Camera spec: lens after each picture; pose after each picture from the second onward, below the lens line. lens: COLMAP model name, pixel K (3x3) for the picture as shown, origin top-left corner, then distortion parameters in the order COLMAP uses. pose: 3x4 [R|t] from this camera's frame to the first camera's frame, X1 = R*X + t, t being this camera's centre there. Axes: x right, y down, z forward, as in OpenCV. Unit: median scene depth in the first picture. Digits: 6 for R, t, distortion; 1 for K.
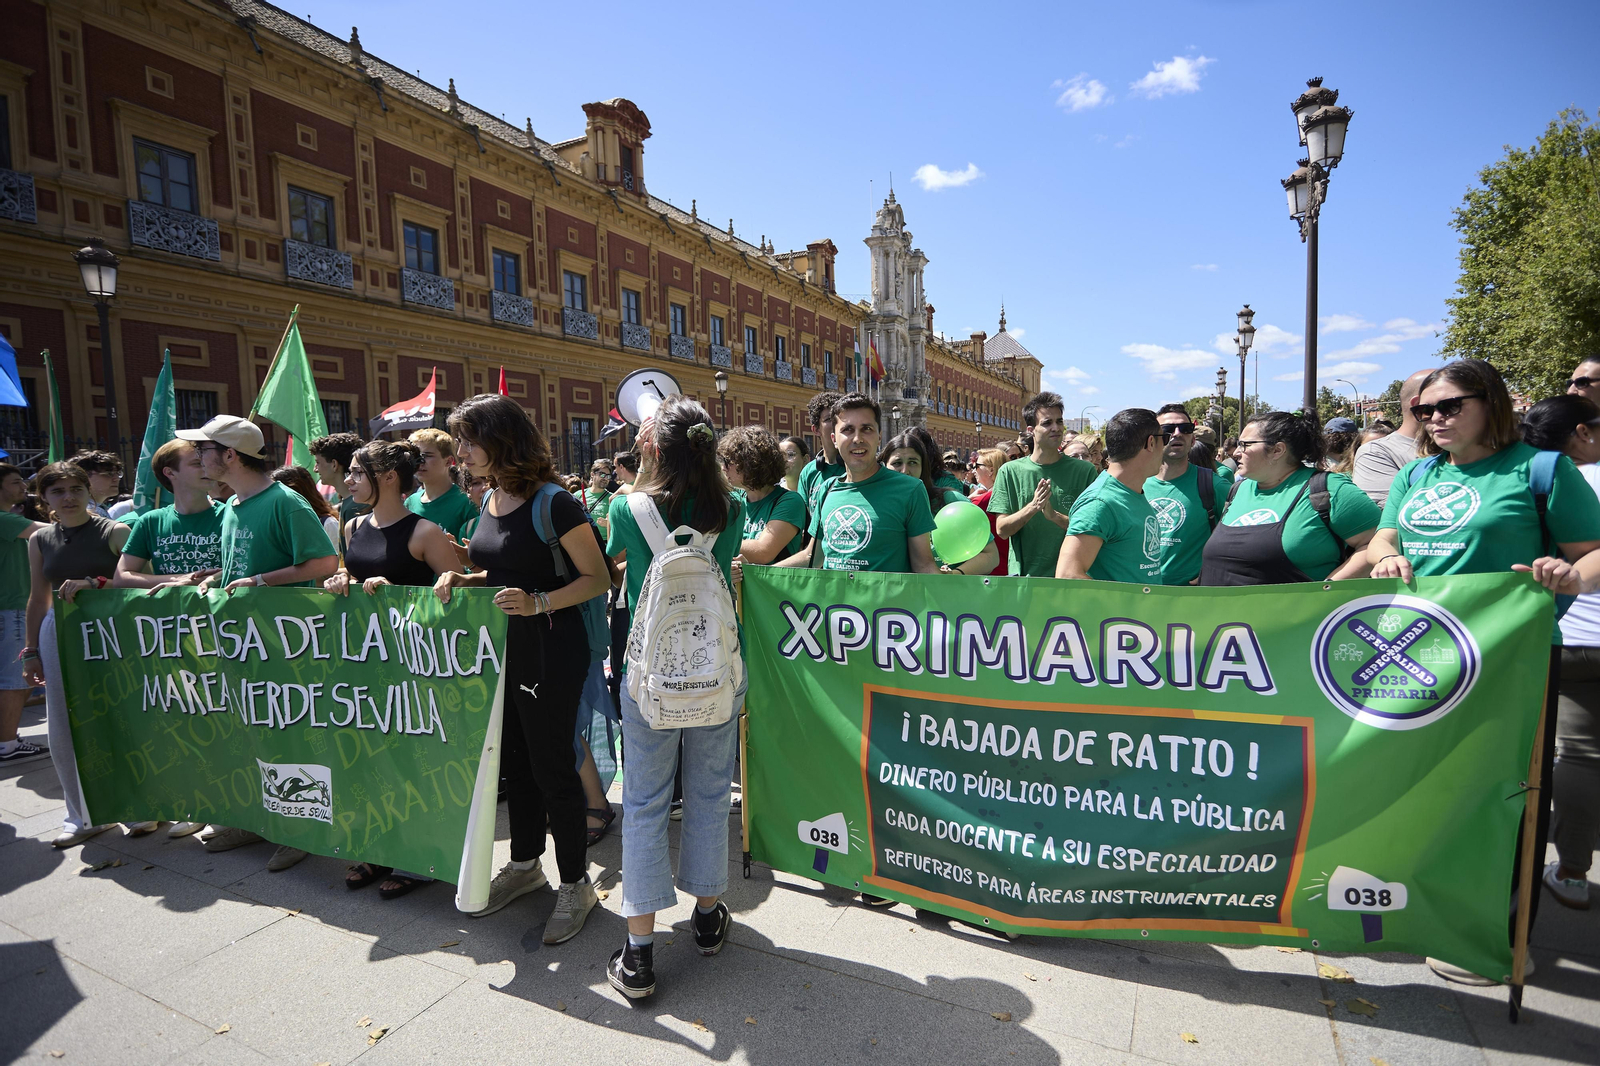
lens RADIAL K [[765.8, 0, 794.9], [0, 765.8, 536.9], [0, 0, 1]] dist [0.005609, -0.000987]
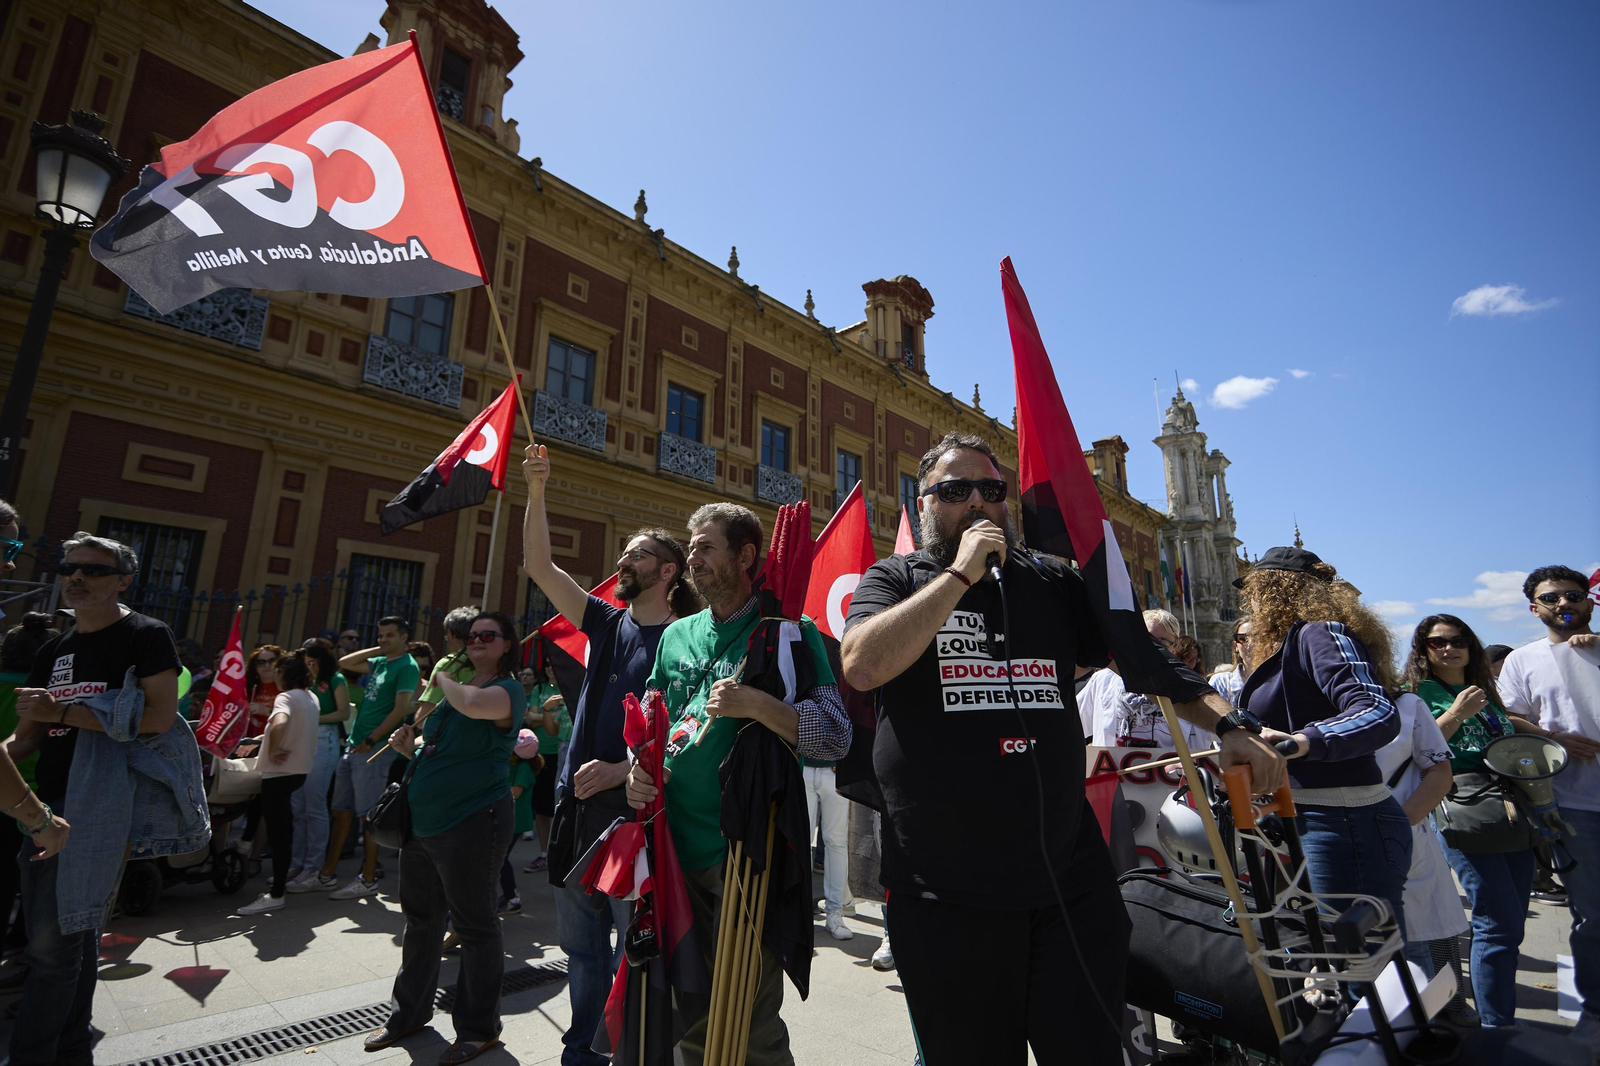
lens RADIAL K [[765.8, 0, 794.9], [0, 765.8, 536.9], [0, 0, 1]] dist [0.005609, -0.000987]
pose [[0.959175, -0.032131, -0.280983, -0.144651], [-0.055481, 0.952842, -0.298353, -0.003601], [0.277319, 0.301762, 0.912159, 0.319336]]
